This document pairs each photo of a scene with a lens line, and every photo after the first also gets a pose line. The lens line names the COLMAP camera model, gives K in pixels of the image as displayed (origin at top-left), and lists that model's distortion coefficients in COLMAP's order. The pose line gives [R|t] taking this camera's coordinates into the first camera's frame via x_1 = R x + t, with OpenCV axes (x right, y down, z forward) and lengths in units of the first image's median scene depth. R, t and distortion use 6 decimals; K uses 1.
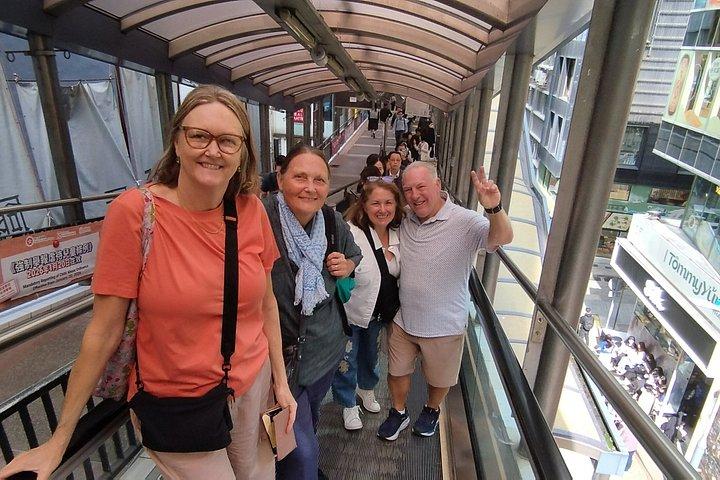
lens RADIAL K [[320.2, 0, 360.0], [0, 320.2, 240.0], [0, 0, 1]] dist [-0.000302, -0.000628]
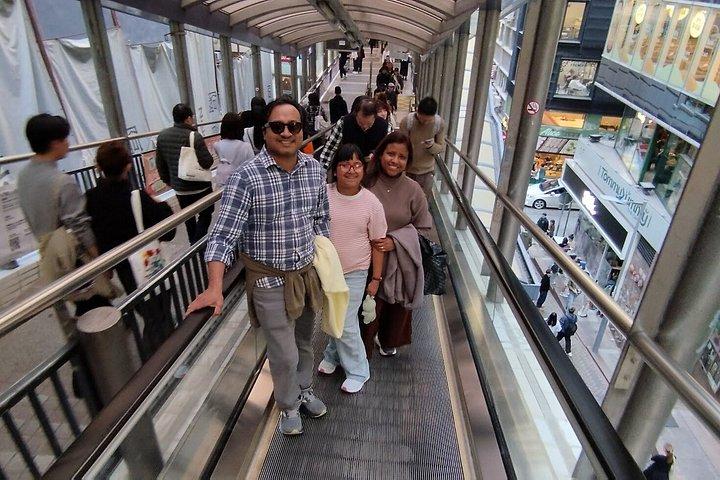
lens RADIAL K [[320.2, 0, 360.0], [0, 320.2, 240.0], [0, 0, 1]] dist [-0.000302, -0.000628]
pose [[0.995275, -0.066003, 0.071217, -0.104301], [0.052295, 0.982350, 0.179595, 0.043031], [-0.081814, -0.175022, 0.981159, -0.225011]]
